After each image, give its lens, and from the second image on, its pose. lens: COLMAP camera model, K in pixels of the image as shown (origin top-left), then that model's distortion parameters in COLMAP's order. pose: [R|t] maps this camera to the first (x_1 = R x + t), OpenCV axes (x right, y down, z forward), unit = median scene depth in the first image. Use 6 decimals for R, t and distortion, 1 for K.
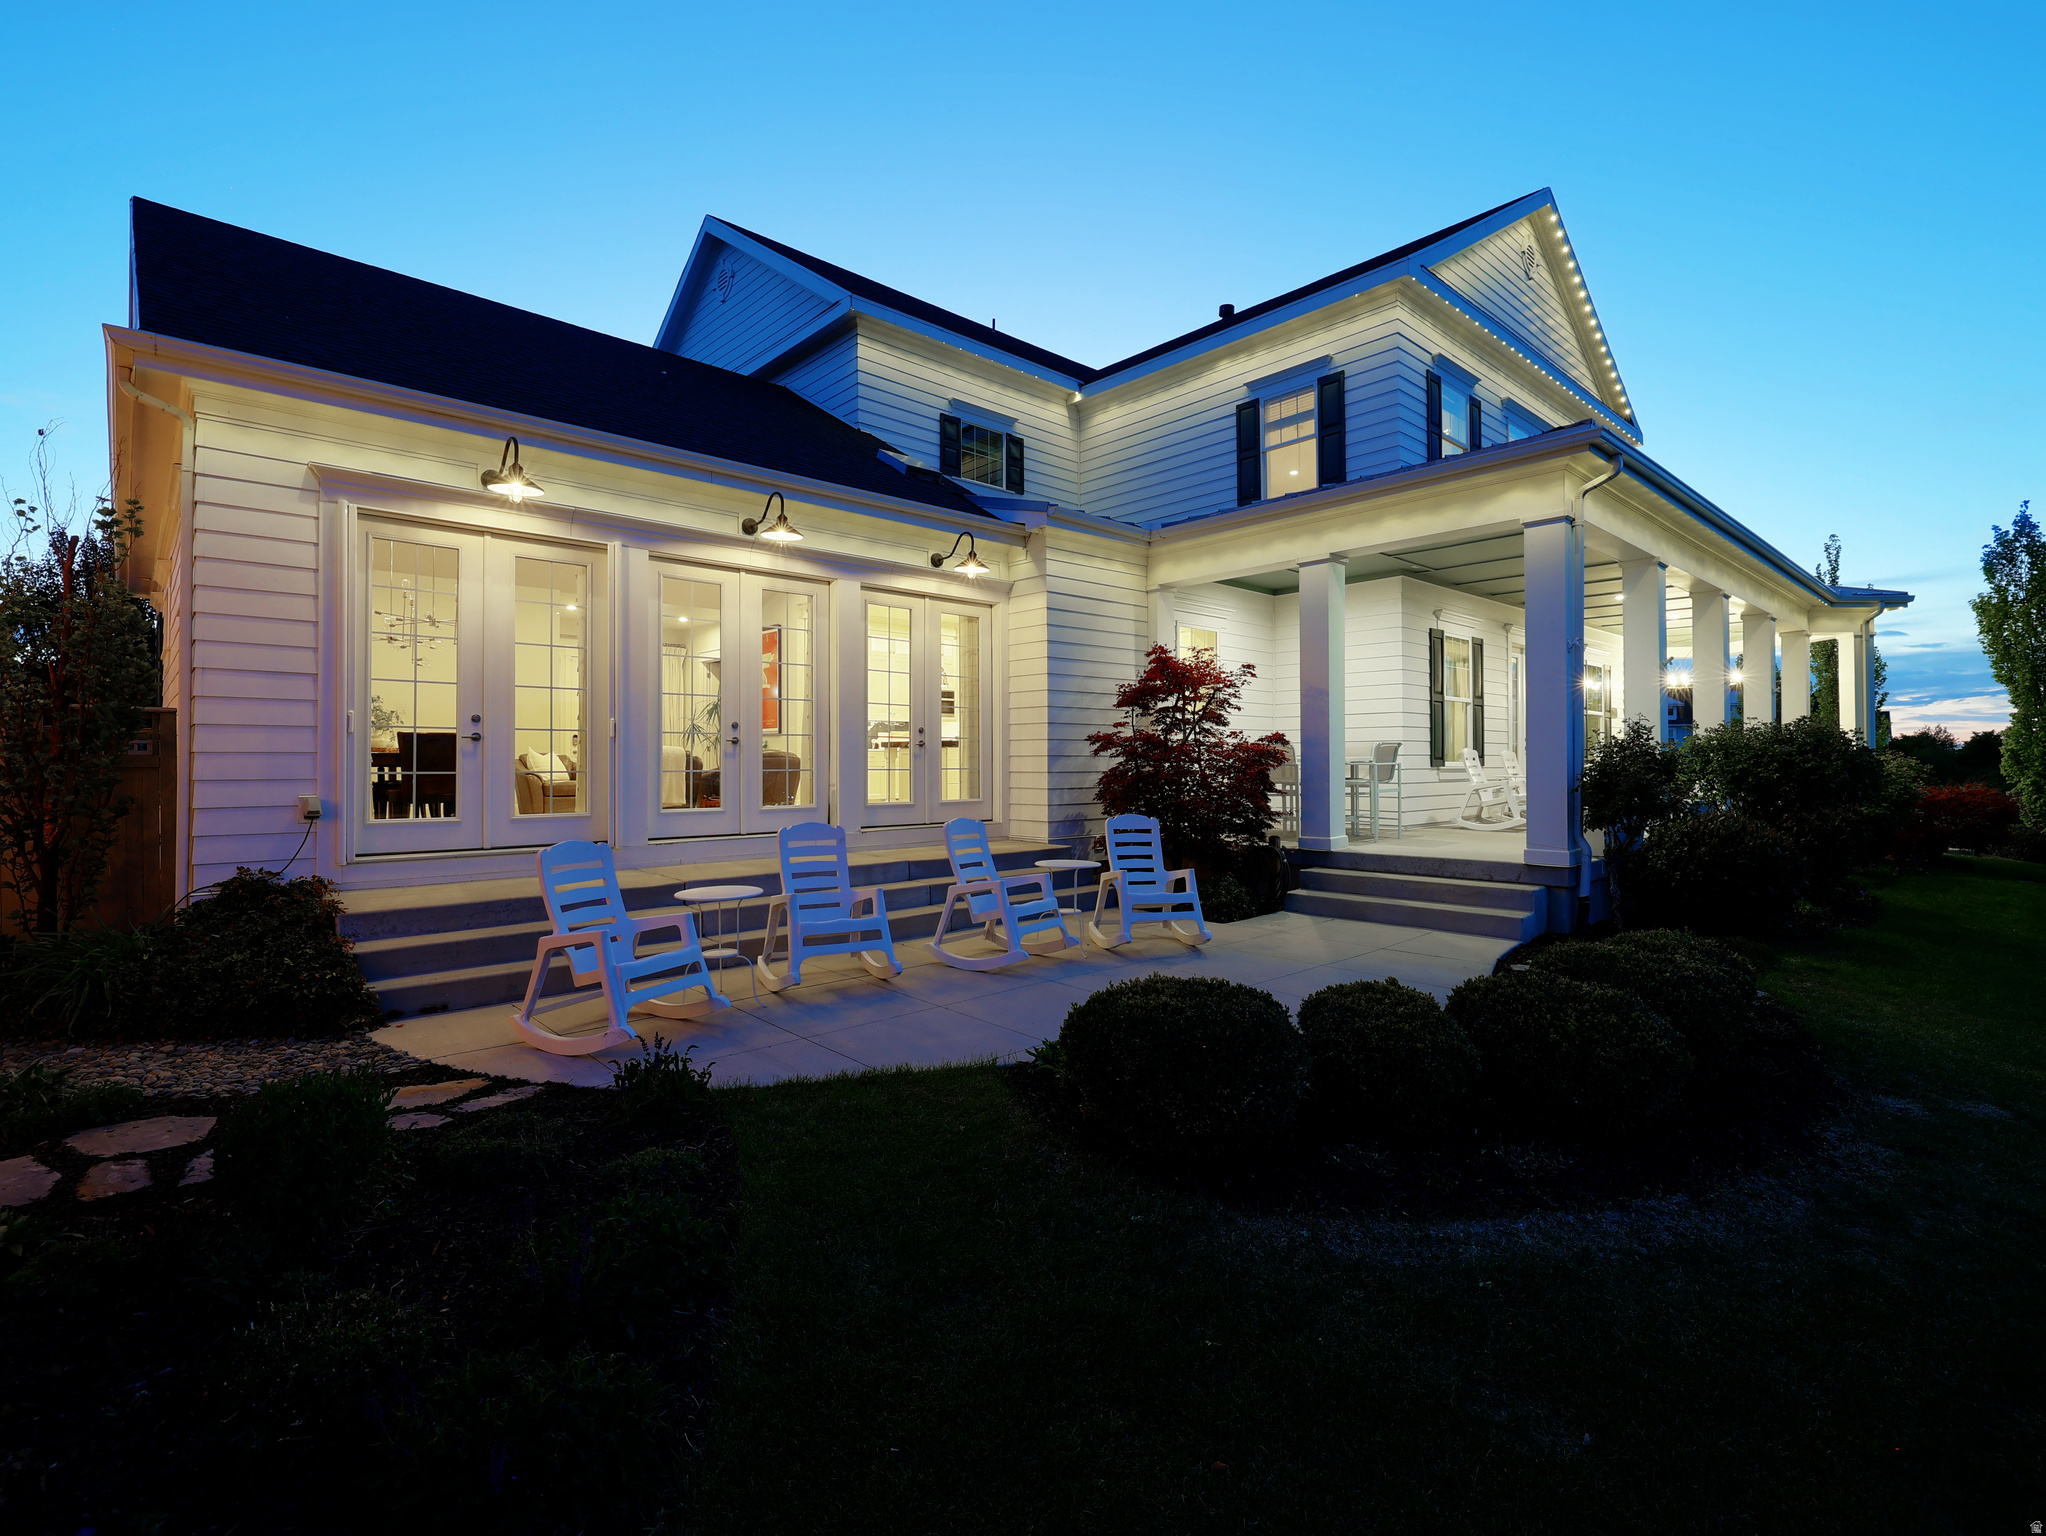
lens RADIAL K [[967.0, 0, 1023.4], [0, 967.0, 749.9], [0, 0, 1]] dist [-0.002610, -0.000147]
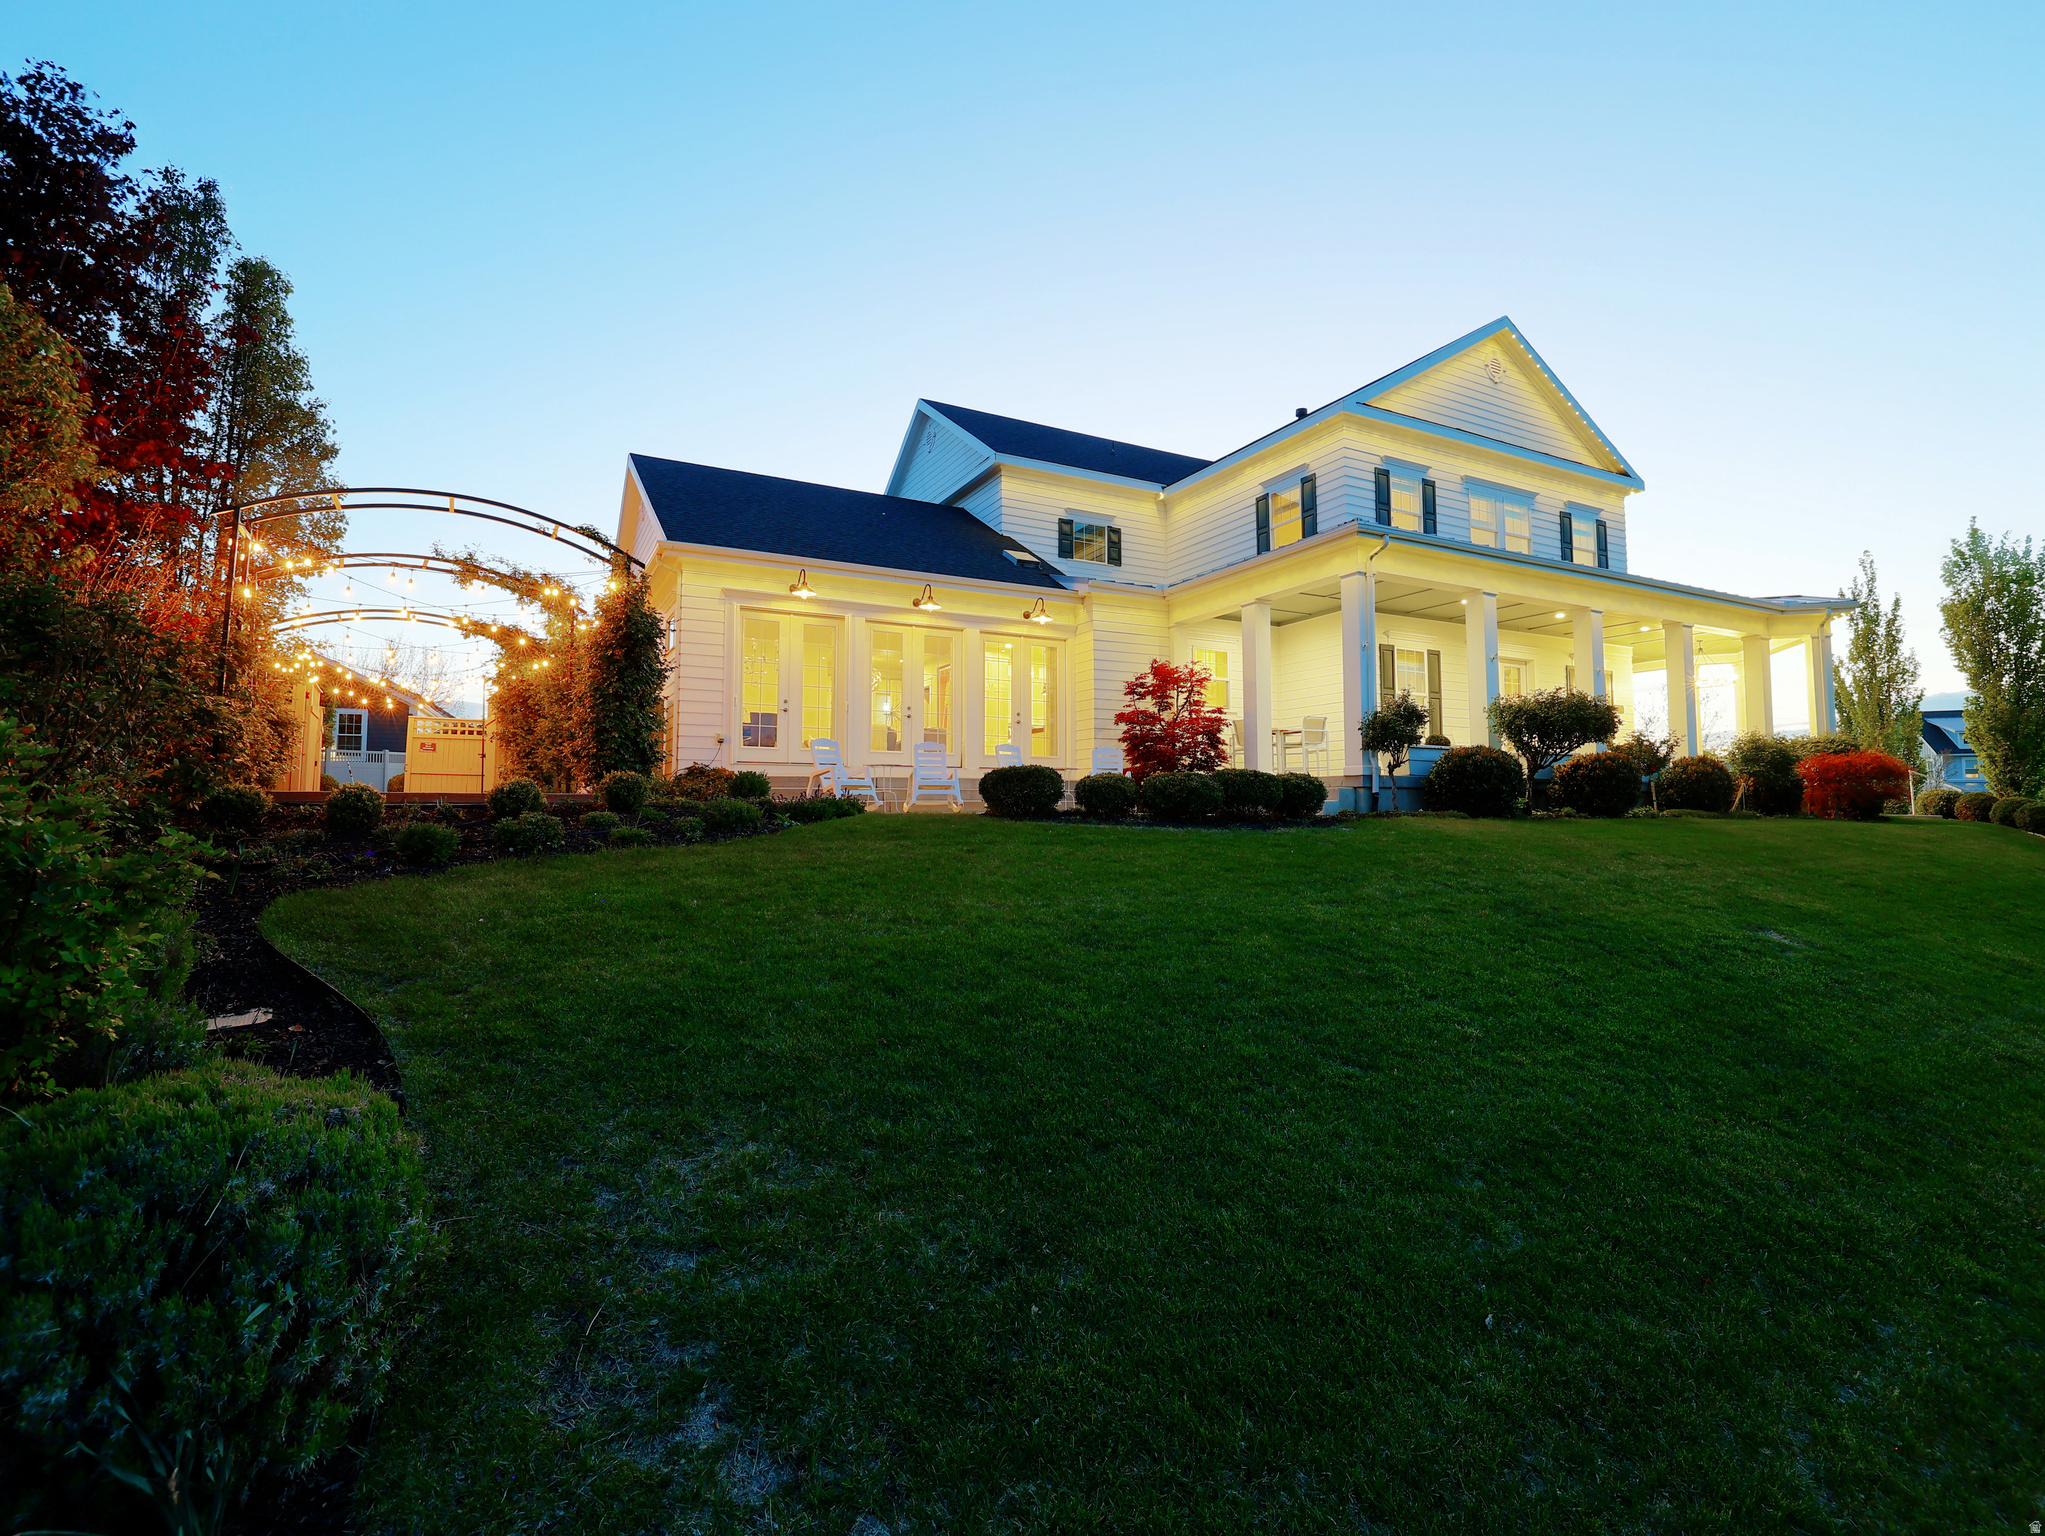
lens RADIAL K [[966.6, 0, 1022.9], [0, 966.6, 749.9], [0, 0, 1]] dist [-0.002610, -0.000147]
pose [[0.966872, -0.014408, -0.254855, 0.276872], [0.000861, 0.998584, -0.053190, 0.110132], [0.255261, 0.051209, 0.965515, -0.529052]]
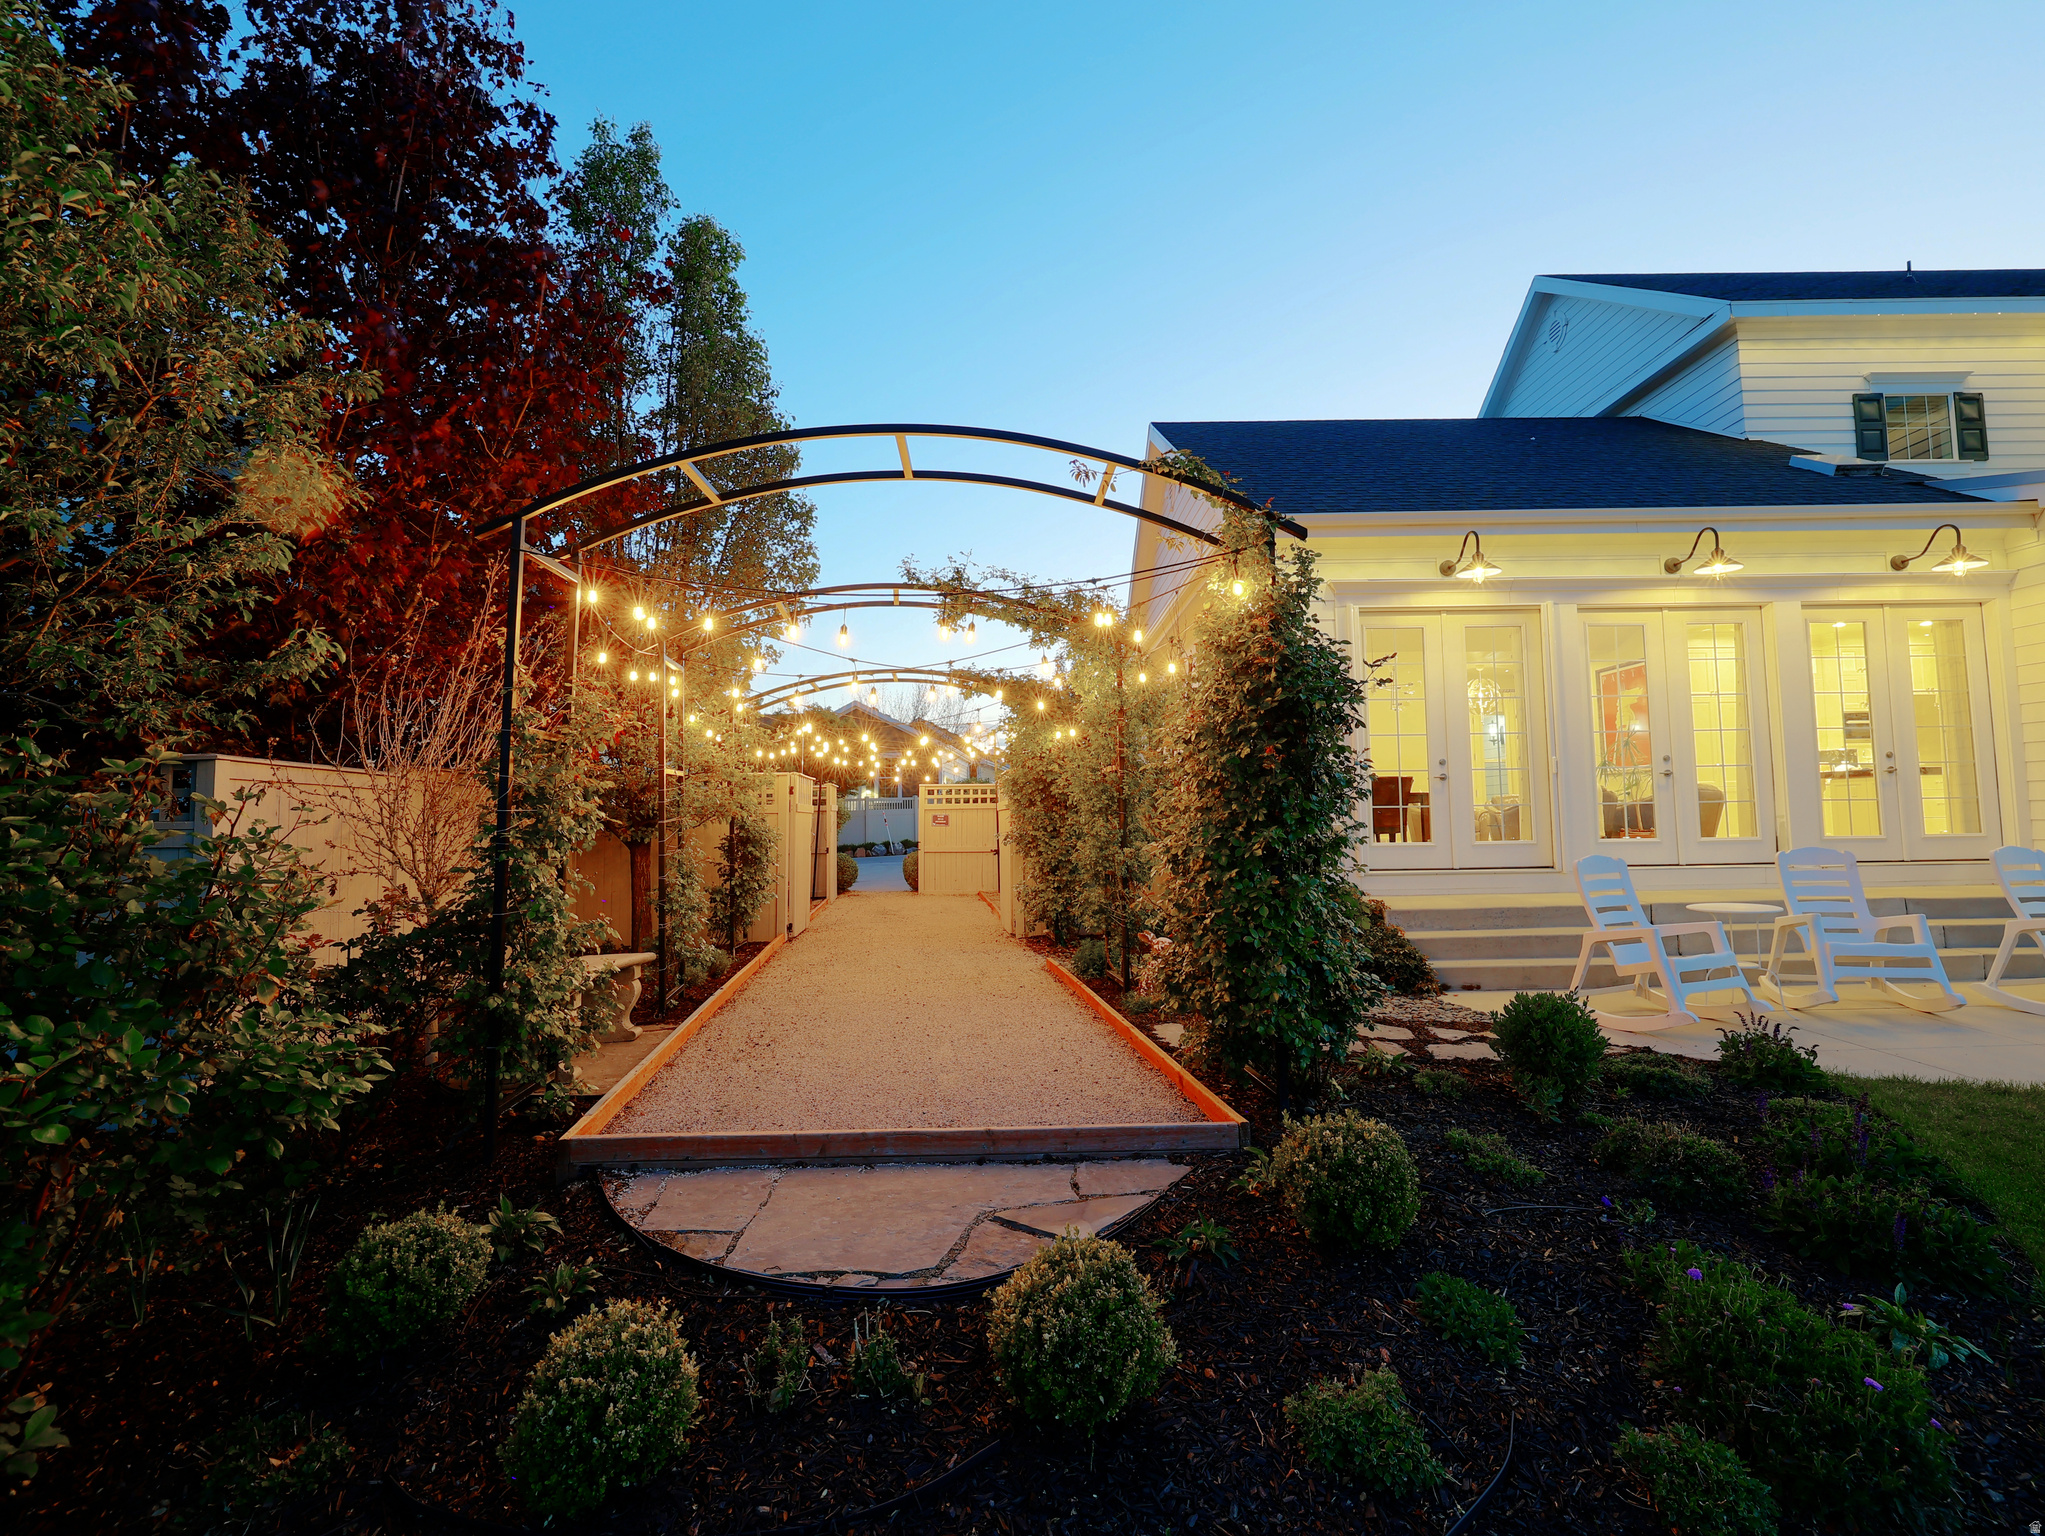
lens RADIAL K [[966.6, 0, 1022.9], [0, 966.6, 749.9], [0, 0, 1]] dist [-0.002610, -0.000147]
pose [[0.733111, -0.057681, -0.677658, -0.073163], [0.022288, 0.997899, -0.060828, 0.009095], [0.679743, 0.029490, 0.732857, -0.156662]]
